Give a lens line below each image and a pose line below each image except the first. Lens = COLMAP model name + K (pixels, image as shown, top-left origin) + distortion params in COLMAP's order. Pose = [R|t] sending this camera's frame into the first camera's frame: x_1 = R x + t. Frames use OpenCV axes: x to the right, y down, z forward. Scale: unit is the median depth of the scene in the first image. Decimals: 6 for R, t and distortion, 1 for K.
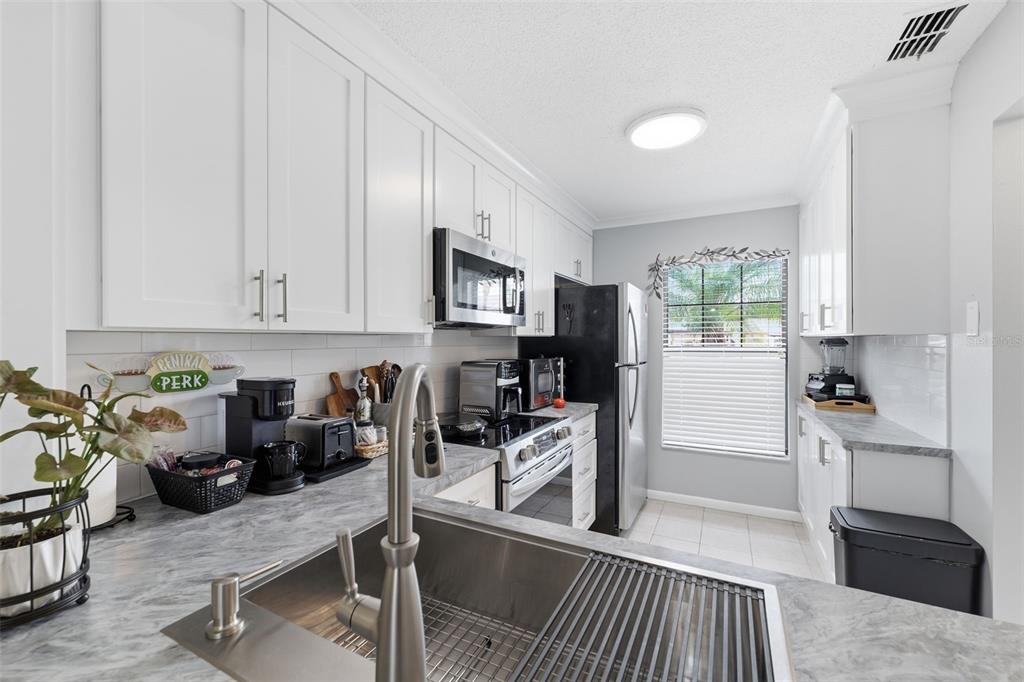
lens RADIAL K [[419.3, 0, 506.9], [0, 419.3, 340.7], [0, 0, 1]] dist [-0.000308, -0.000763]
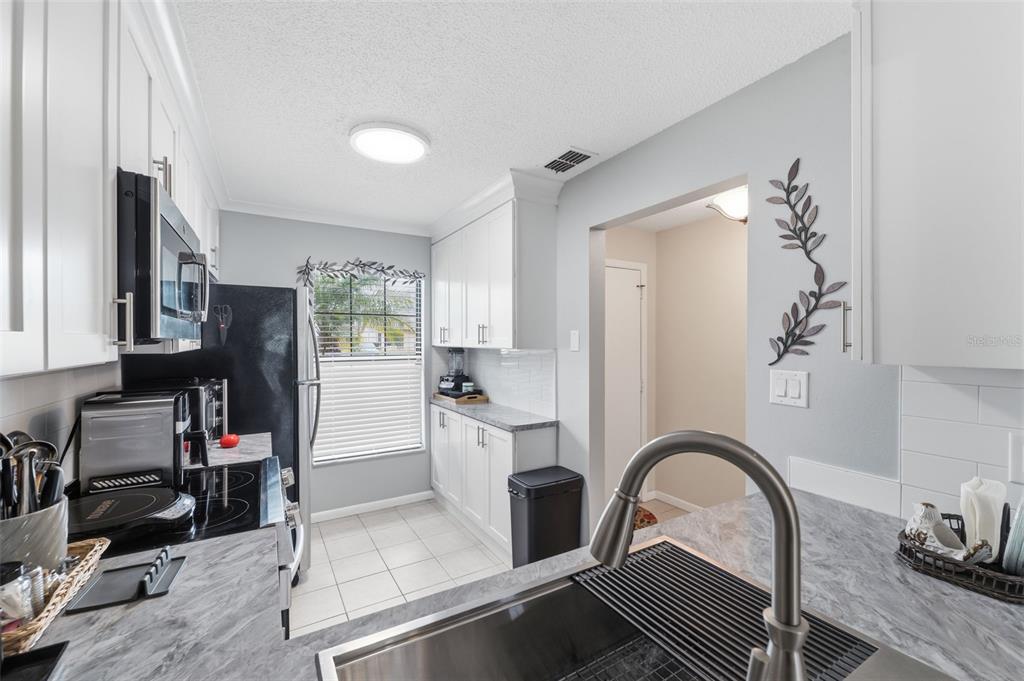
lens RADIAL K [[419.3, 0, 516.3], [0, 419.3, 341.6], [0, 0, 1]] dist [-0.000308, -0.000763]
pose [[0.528952, -0.000713, 0.848651, -0.228124], [-0.000436, 0.999999, 0.001112, -0.026840], [-0.848651, -0.000958, 0.528952, 0.164880]]
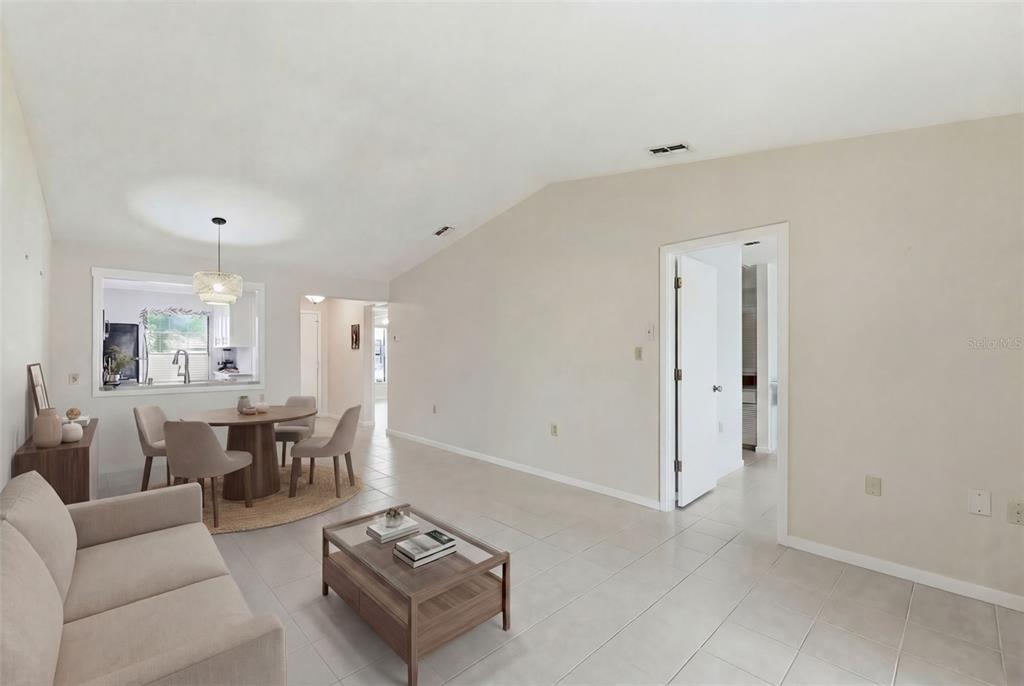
lens RADIAL K [[419.3, 0, 505.2], [0, 419.3, 344.4], [0, 0, 1]] dist [-0.000308, -0.000763]
pose [[0.322288, 0.004594, 0.946630, -1.301914], [-0.000555, 0.999989, -0.004663, -0.020556], [-0.946641, 0.000977, 0.322287, -1.706042]]
